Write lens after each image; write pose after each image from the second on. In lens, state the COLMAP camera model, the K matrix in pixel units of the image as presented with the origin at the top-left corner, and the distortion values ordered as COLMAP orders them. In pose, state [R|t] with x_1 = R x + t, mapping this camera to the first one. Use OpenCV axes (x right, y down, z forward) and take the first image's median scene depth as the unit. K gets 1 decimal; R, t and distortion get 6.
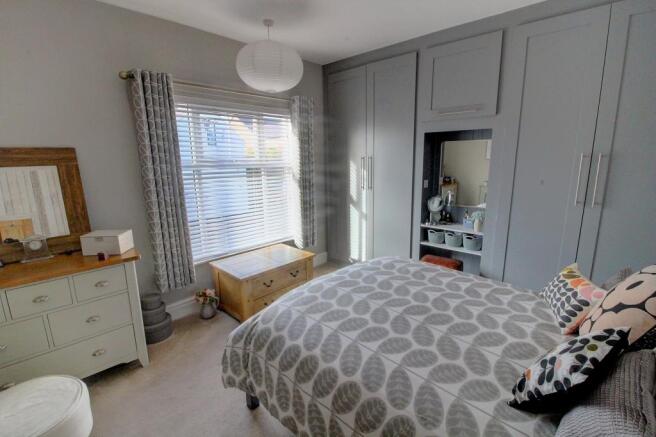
lens RADIAL K [[305.7, 0, 324.7], [0, 305.7, 219.2], [0, 0, 1]] dist [-0.005745, -0.009050]
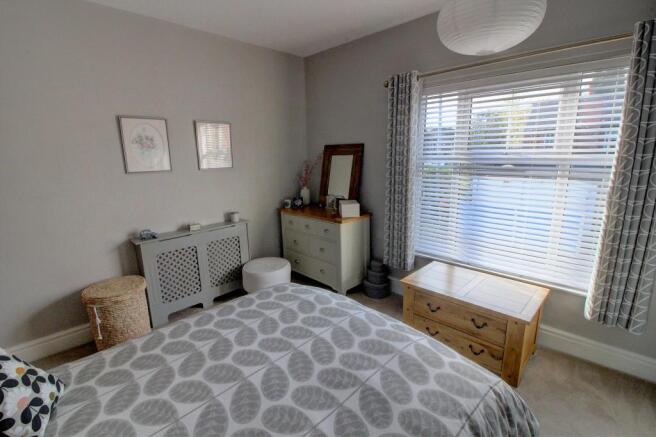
lens RADIAL K [[305.7, 0, 325.0], [0, 305.7, 218.0], [0, 0, 1]] dist [-0.005745, -0.009050]
pose [[-0.038036, 0.219647, -0.974838, 0.756791], [-0.179733, 0.958130, 0.222895, -0.194489], [0.982980, 0.183688, 0.003034, 0.916789]]
